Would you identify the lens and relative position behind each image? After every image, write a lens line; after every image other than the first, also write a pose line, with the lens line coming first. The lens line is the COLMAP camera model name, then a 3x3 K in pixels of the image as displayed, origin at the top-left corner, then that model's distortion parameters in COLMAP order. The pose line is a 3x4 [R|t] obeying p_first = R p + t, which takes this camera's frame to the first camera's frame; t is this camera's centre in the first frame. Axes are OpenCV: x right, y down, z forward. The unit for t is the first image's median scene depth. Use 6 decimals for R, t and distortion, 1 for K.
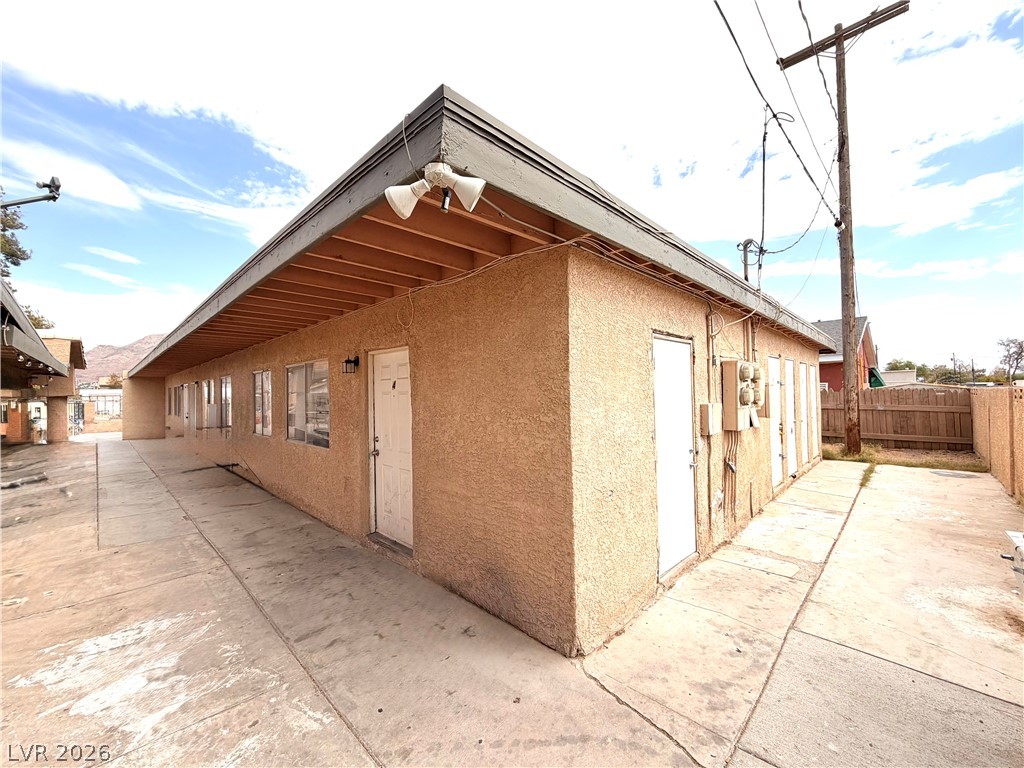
lens RADIAL K [[403.8, 0, 508.3], [0, 403.8, 389.1], [0, 0, 1]] dist [-0.002346, -0.000373]
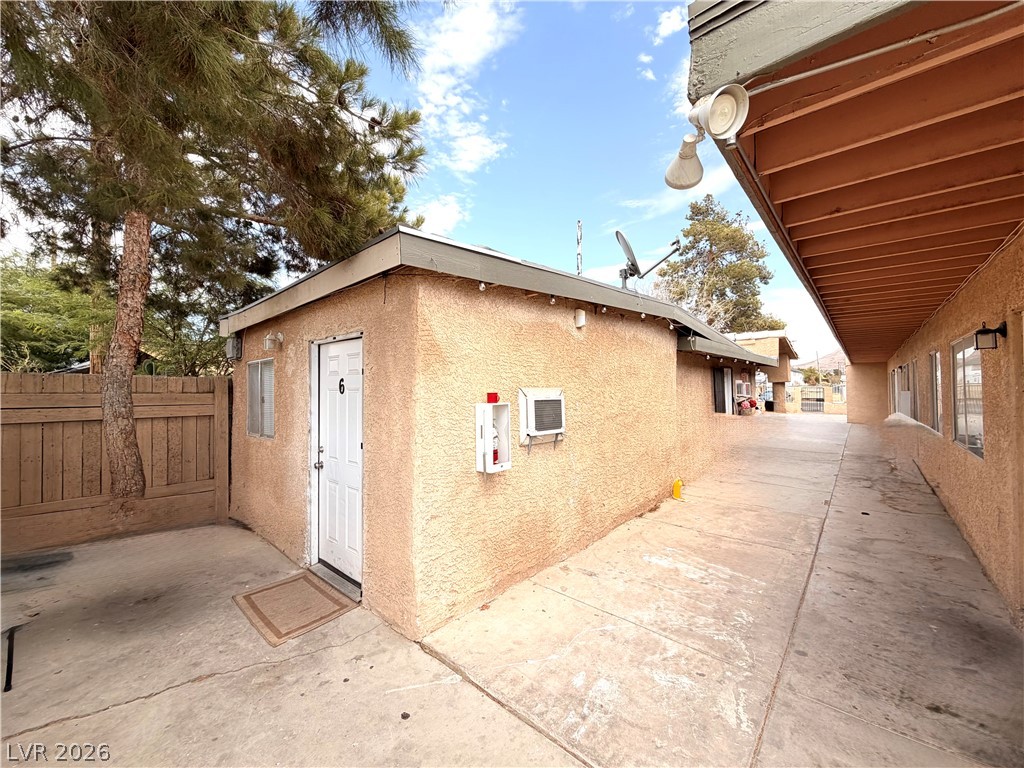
lens RADIAL K [[403.8, 0, 512.9], [0, 403.8, 386.2], [0, 0, 1]] dist [-0.002346, -0.000373]
pose [[0.061836, 0.008397, -0.998051, 0.234421], [0.021147, 0.999729, 0.009722, -0.001934], [0.997862, -0.021707, 0.061642, 0.211189]]
